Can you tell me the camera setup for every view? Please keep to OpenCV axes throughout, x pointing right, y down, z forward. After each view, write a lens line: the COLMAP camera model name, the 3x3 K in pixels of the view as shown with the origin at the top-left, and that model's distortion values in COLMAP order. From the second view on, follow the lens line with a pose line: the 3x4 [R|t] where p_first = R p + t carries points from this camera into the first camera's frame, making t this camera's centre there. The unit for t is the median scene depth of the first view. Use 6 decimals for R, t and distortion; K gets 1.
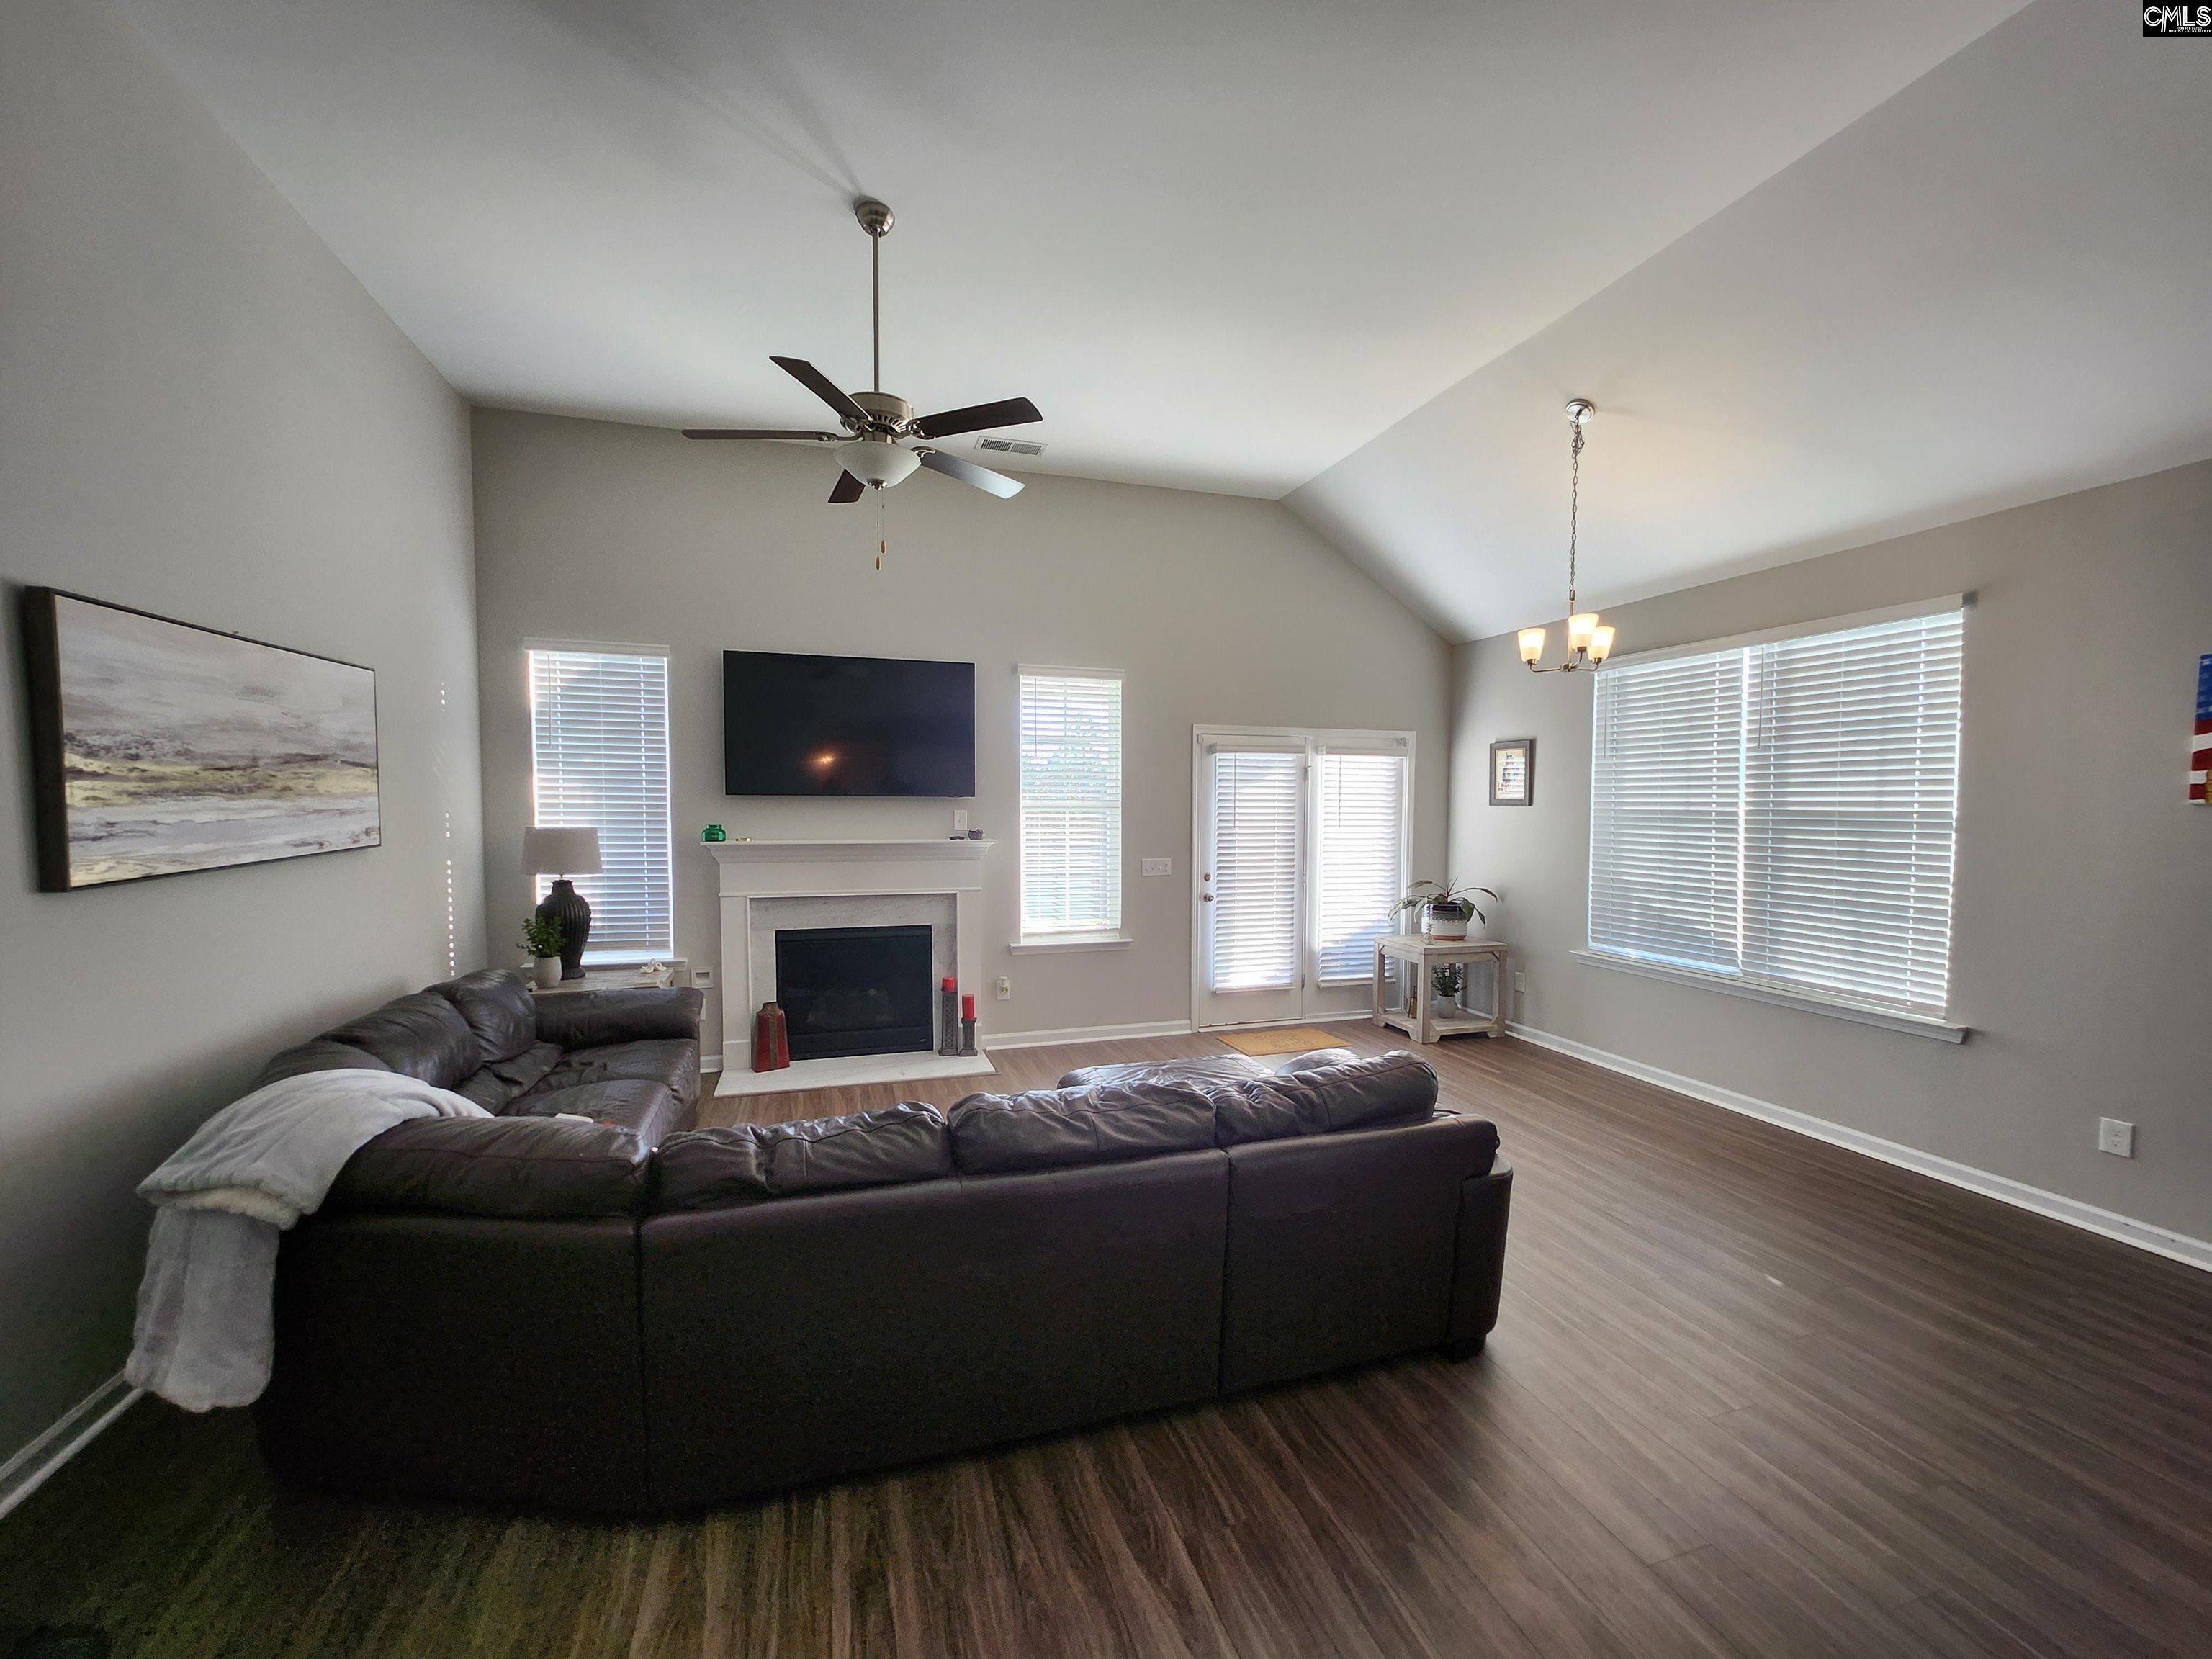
lens RADIAL K [[872.4, 0, 1091.3], [0, 872.4, 849.6], [0, 0, 1]] dist [0.000213, 0.000167]
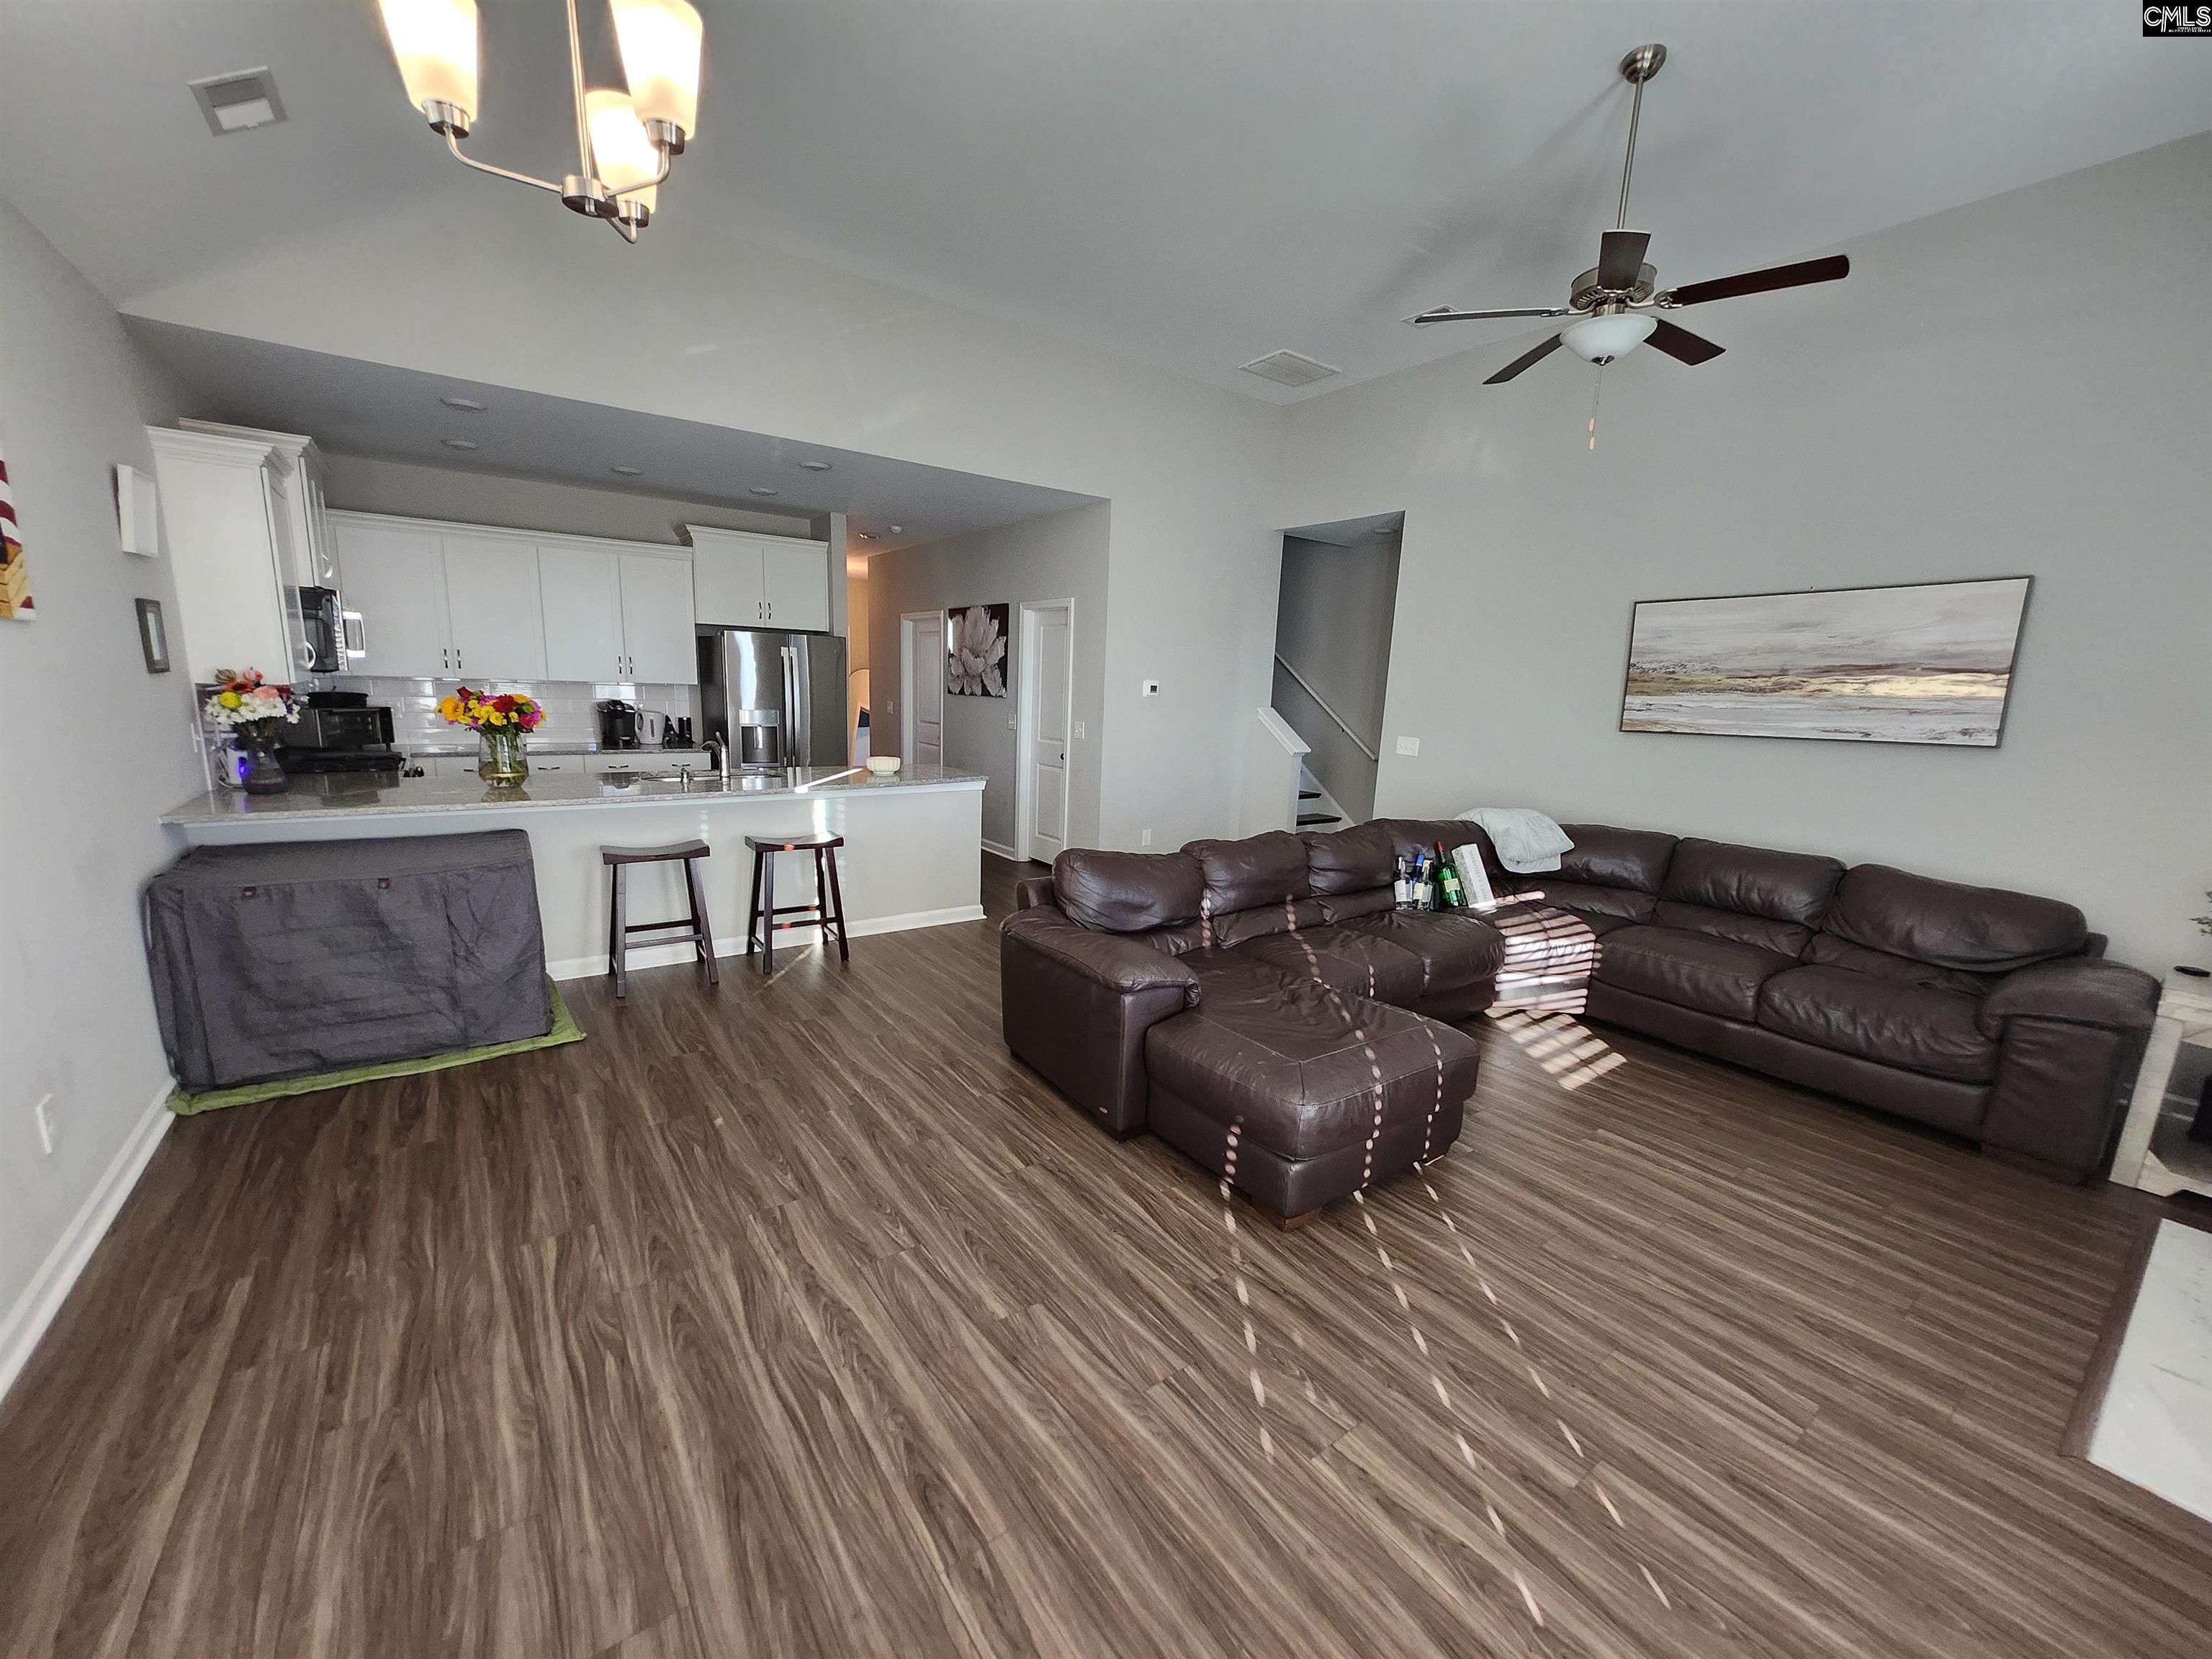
lens RADIAL K [[872.4, 0, 1091.3], [0, 872.4, 849.6], [0, 0, 1]] dist [0.000213, 0.000167]
pose [[-0.947027, 0.025213, -0.320163, 0.414384], [-0.054837, 0.969578, 0.238561, -0.056148], [0.316438, 0.243481, -0.916834, 1.218469]]
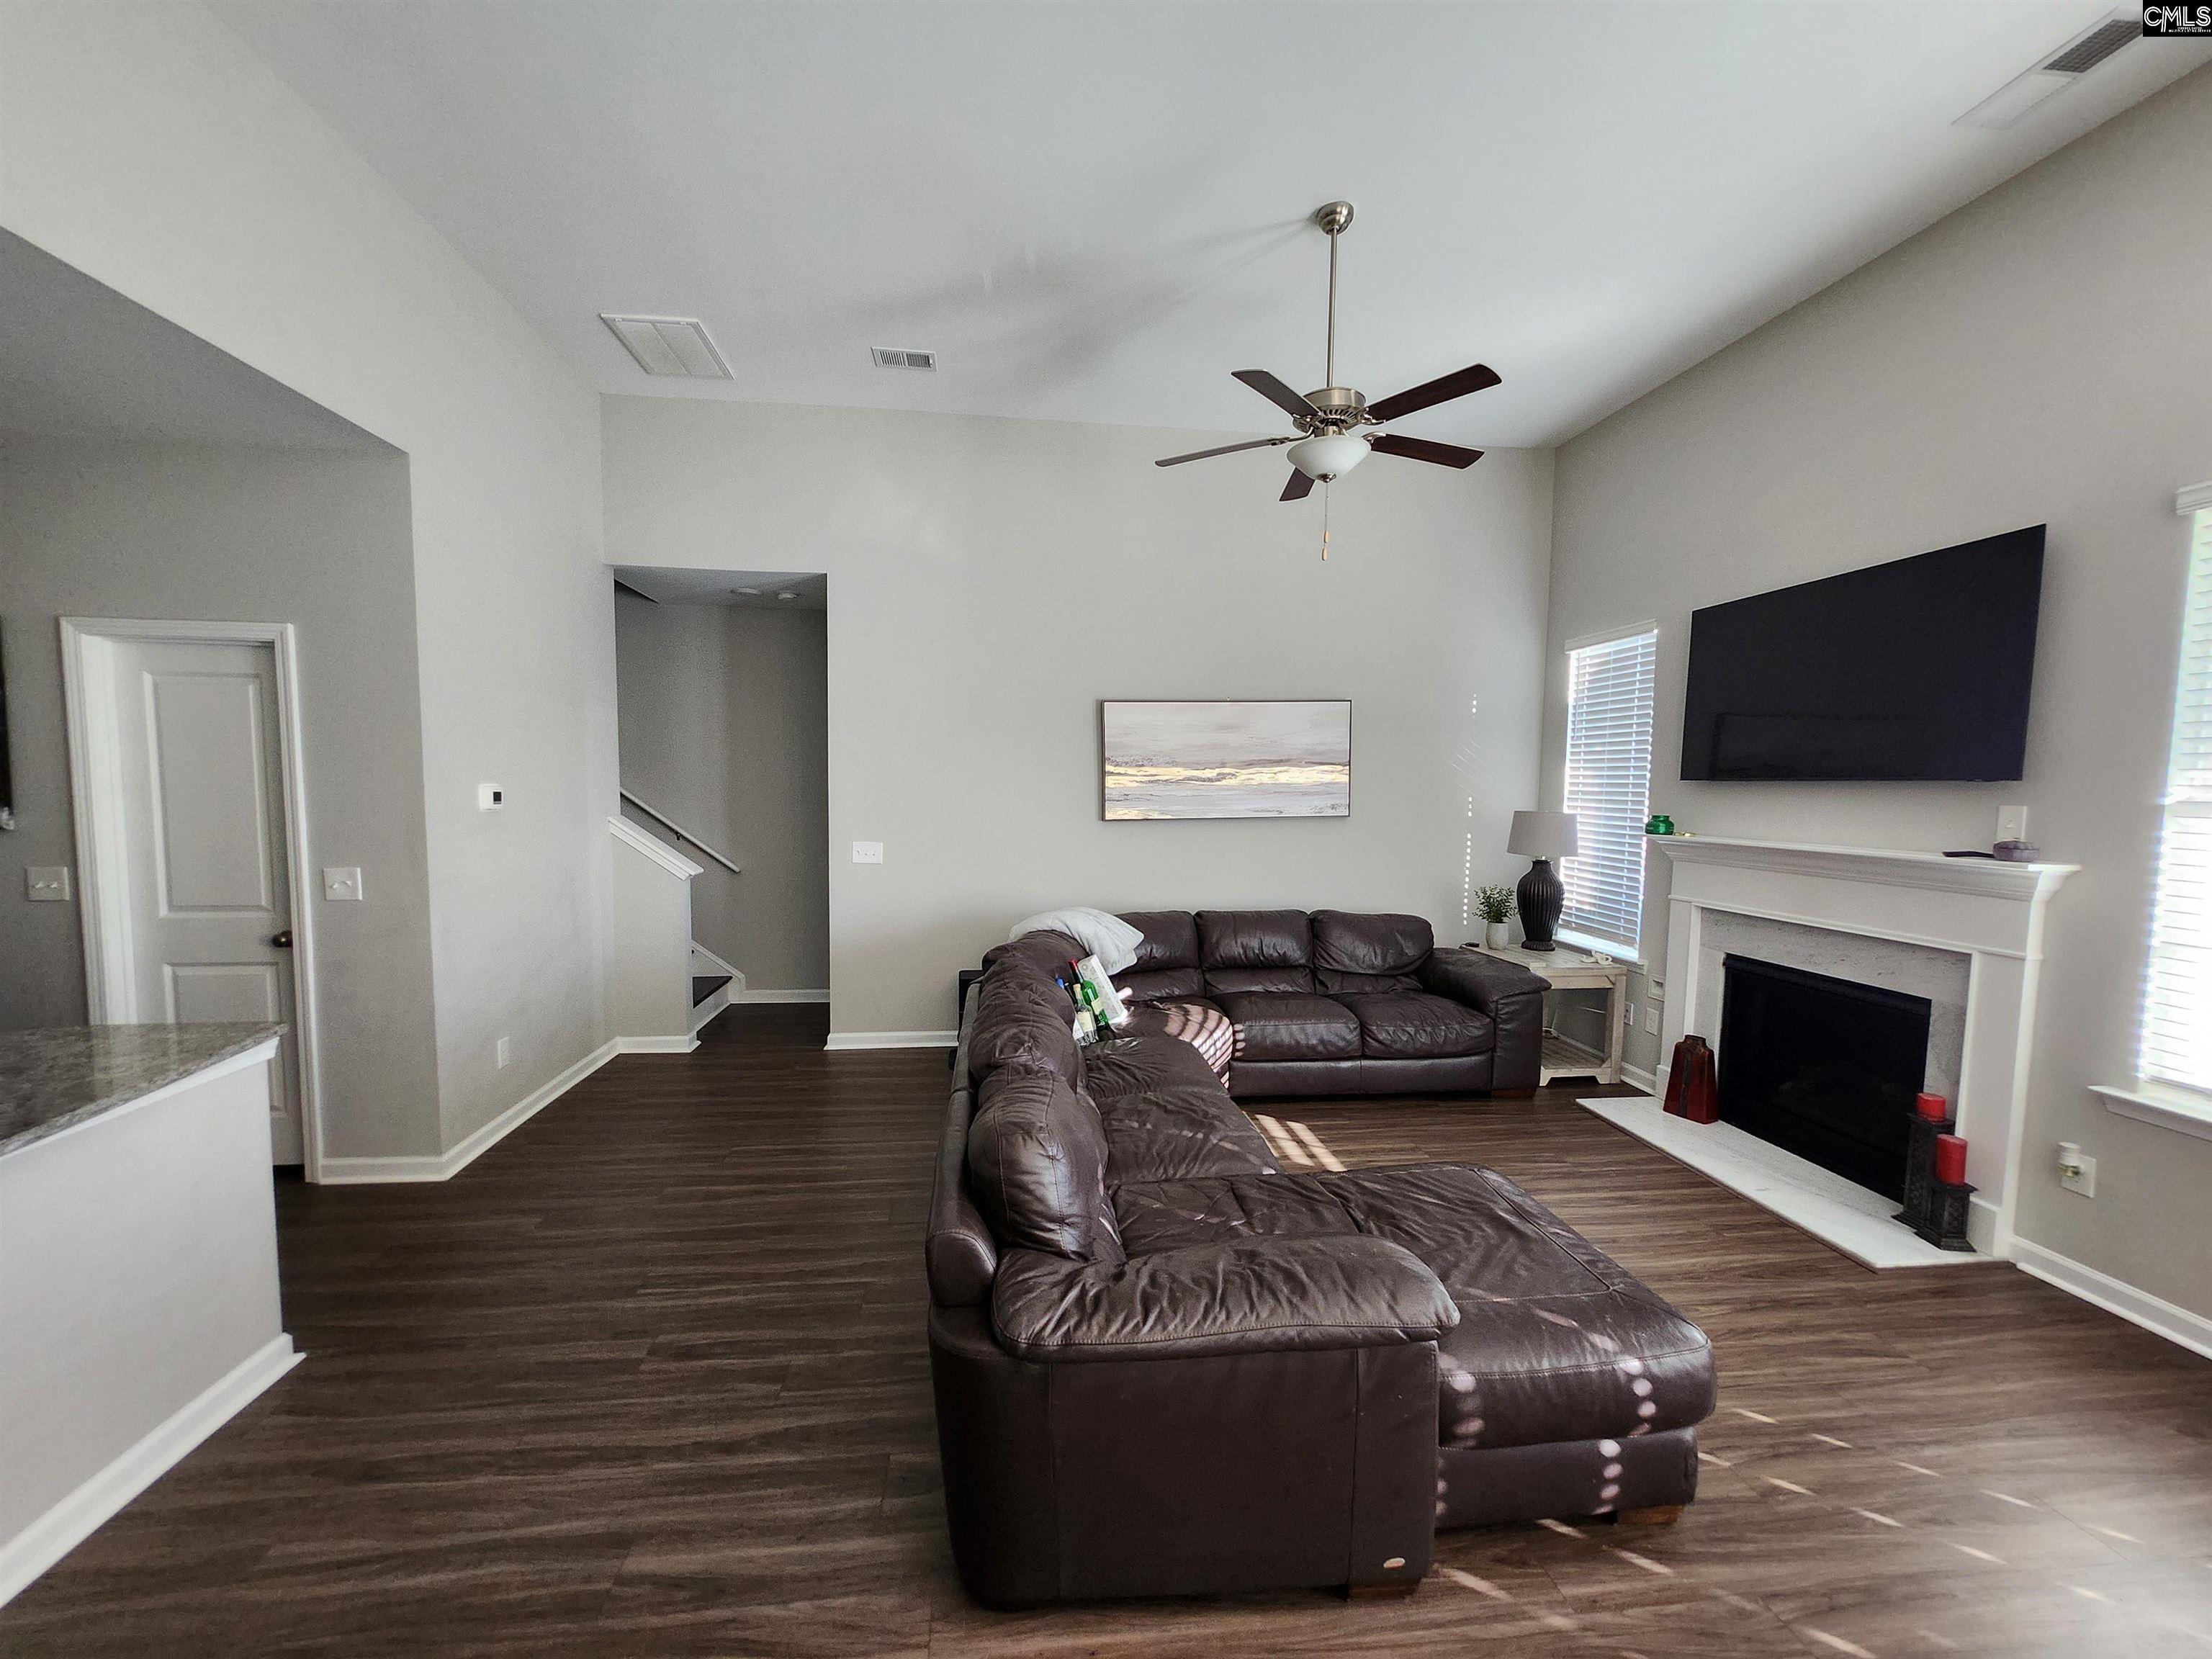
lens RADIAL K [[872.4, 0, 1091.3], [0, 872.4, 849.6], [0, 0, 1]] dist [0.000213, 0.000167]
pose [[-0.186361, 0.067156, -0.980183, 0.556467], [-0.062564, 0.994825, 0.080054, -0.029612], [0.980487, 0.076243, -0.181195, 0.619955]]
